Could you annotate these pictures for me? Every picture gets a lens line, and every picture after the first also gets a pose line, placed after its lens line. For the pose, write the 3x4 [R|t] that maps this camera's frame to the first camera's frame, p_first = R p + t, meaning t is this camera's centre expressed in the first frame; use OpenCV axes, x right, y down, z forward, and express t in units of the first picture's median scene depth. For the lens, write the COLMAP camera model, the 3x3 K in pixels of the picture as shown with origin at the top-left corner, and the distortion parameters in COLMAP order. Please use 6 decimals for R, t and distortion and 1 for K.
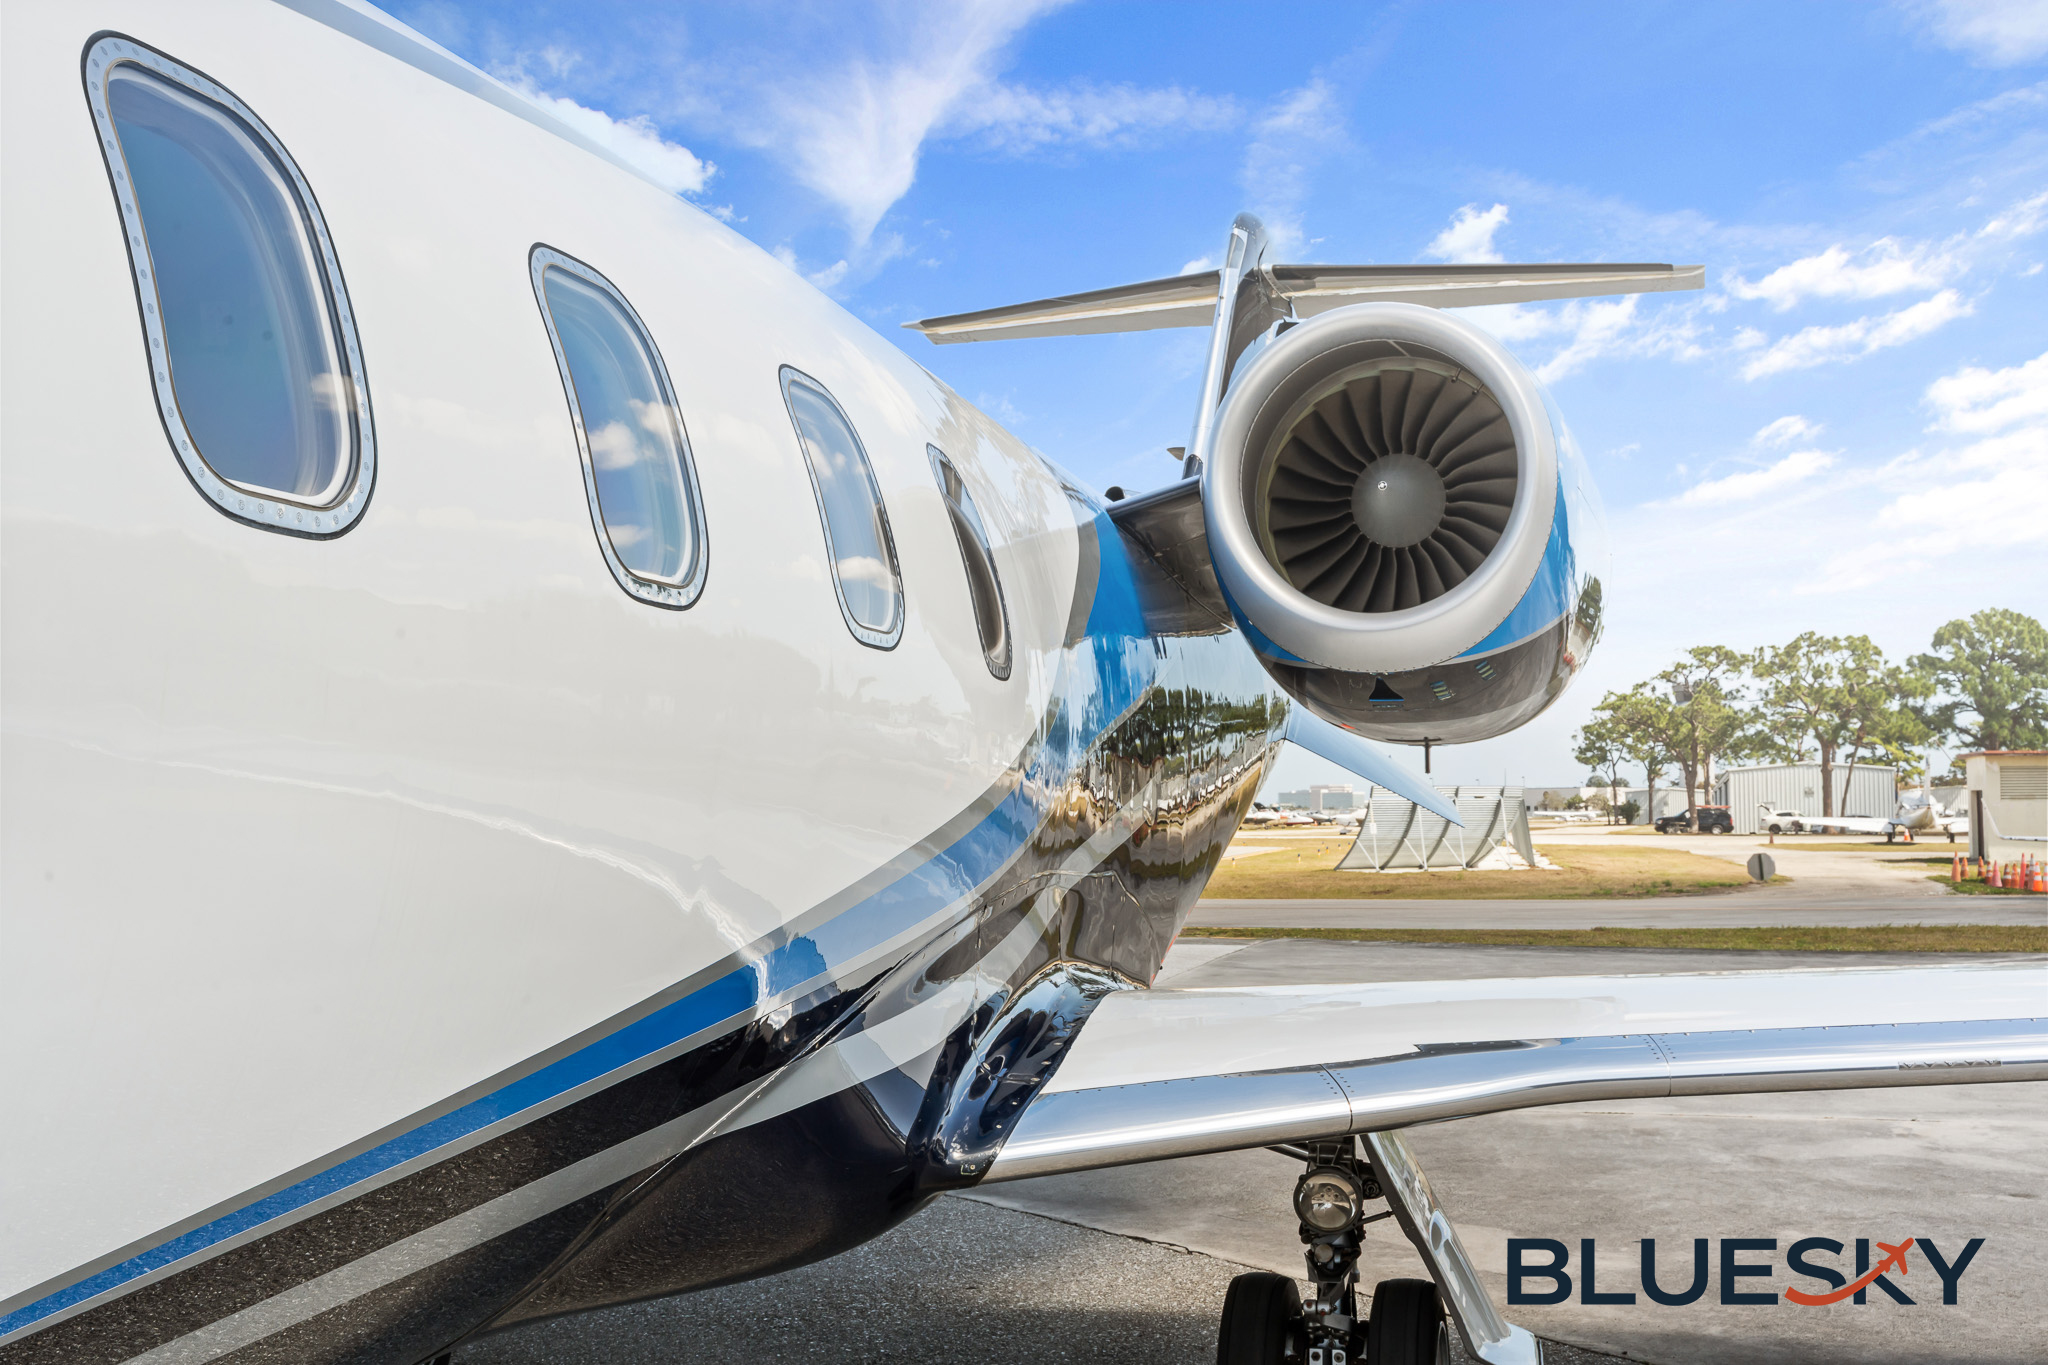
lens RADIAL K [[2384.9, 0, 1020.8], [0, 2384.9, 690.8], [0, 0, 1]] dist [-0.000469, 0.000000]
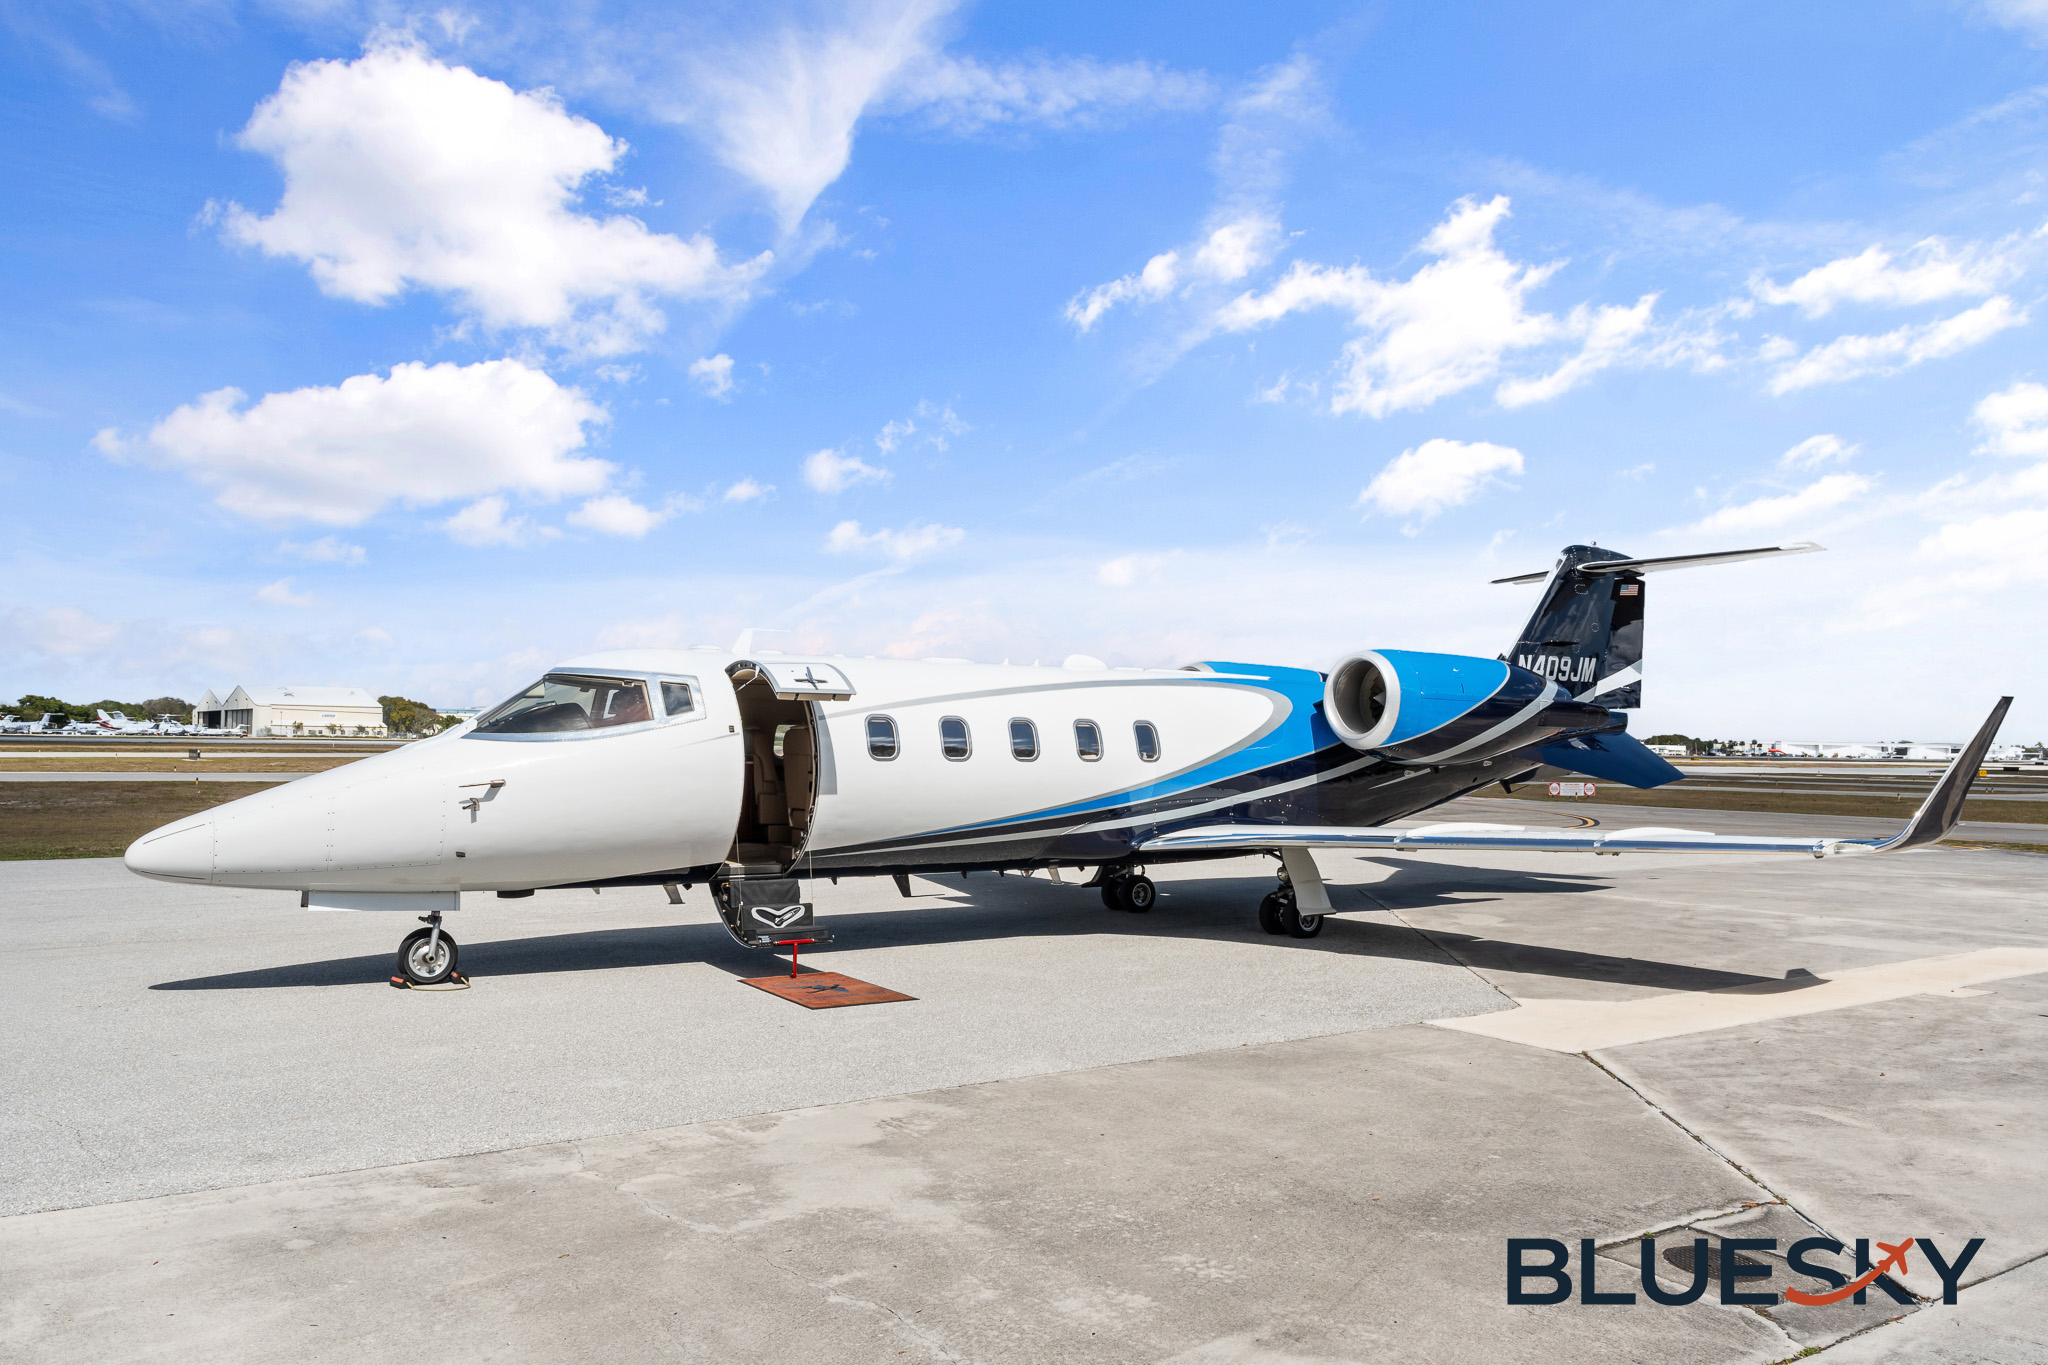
lens RADIAL K [[1363.1, 0, 1029.5], [0, 1363.1, 682.2], [0, 0, 1]] dist [0.000387, -0.000237]
pose [[0.999945, 0.010463, 0.000269, 0.025088], [-0.010463, 0.999945, -0.000587, -0.018730], [-0.000275, 0.000584, 1.000000, 0.487217]]
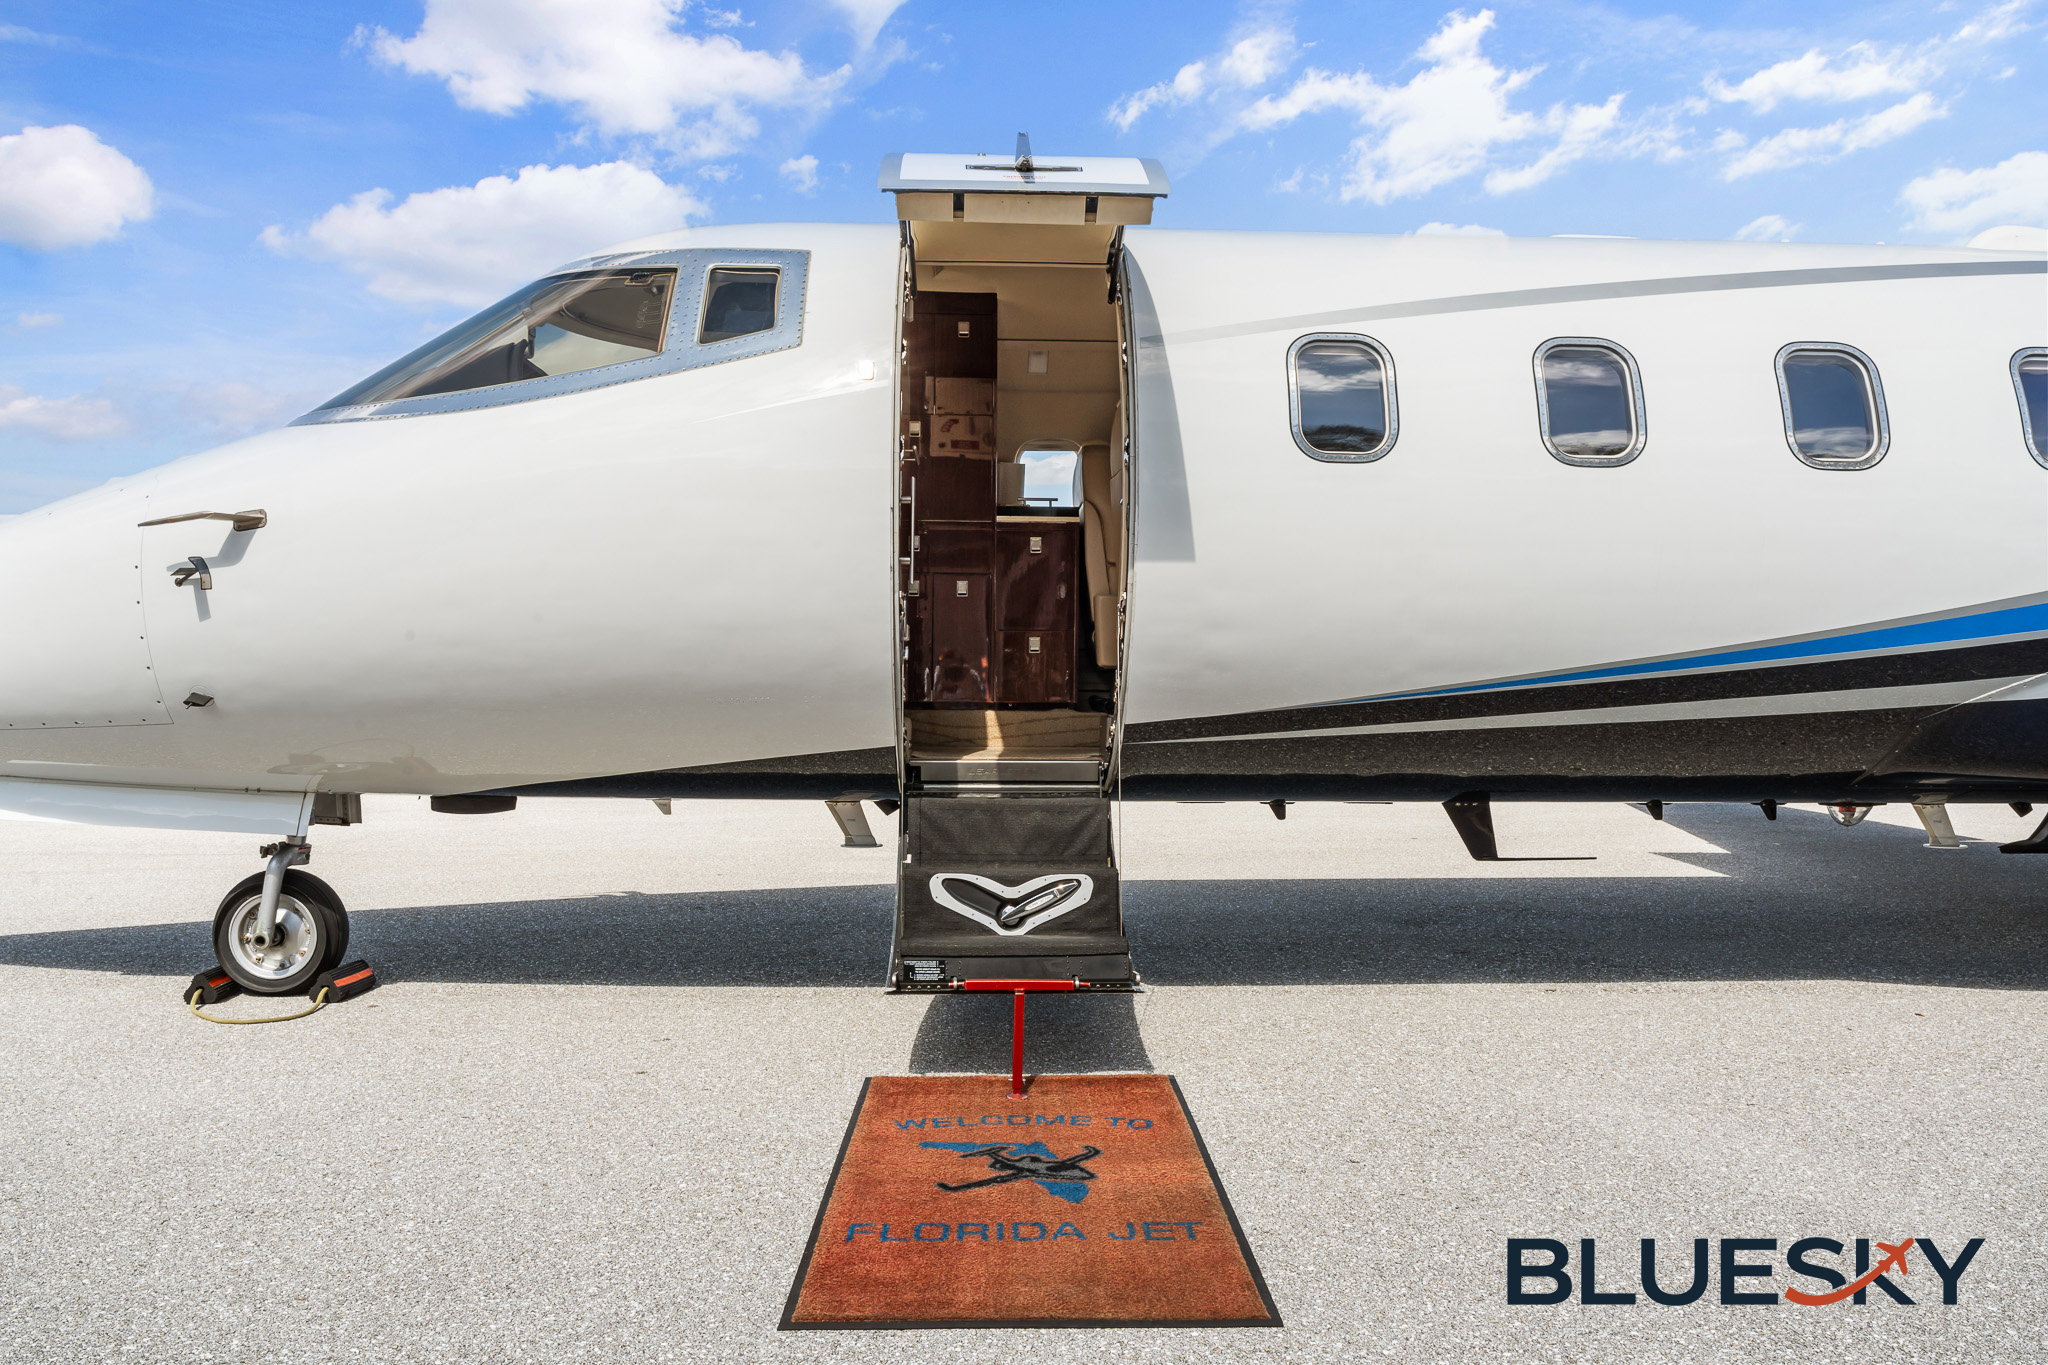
lens RADIAL K [[1363.1, 0, 1023.8], [0, 1363.1, 693.1], [0, 0, 1]] dist [0.000387, -0.000237]
pose [[1.000000, 0.000002, 0.000201, 0.001131], [-0.000002, 0.999999, -0.001054, 0.091247], [-0.000201, 0.001054, 0.999999, 0.412826]]
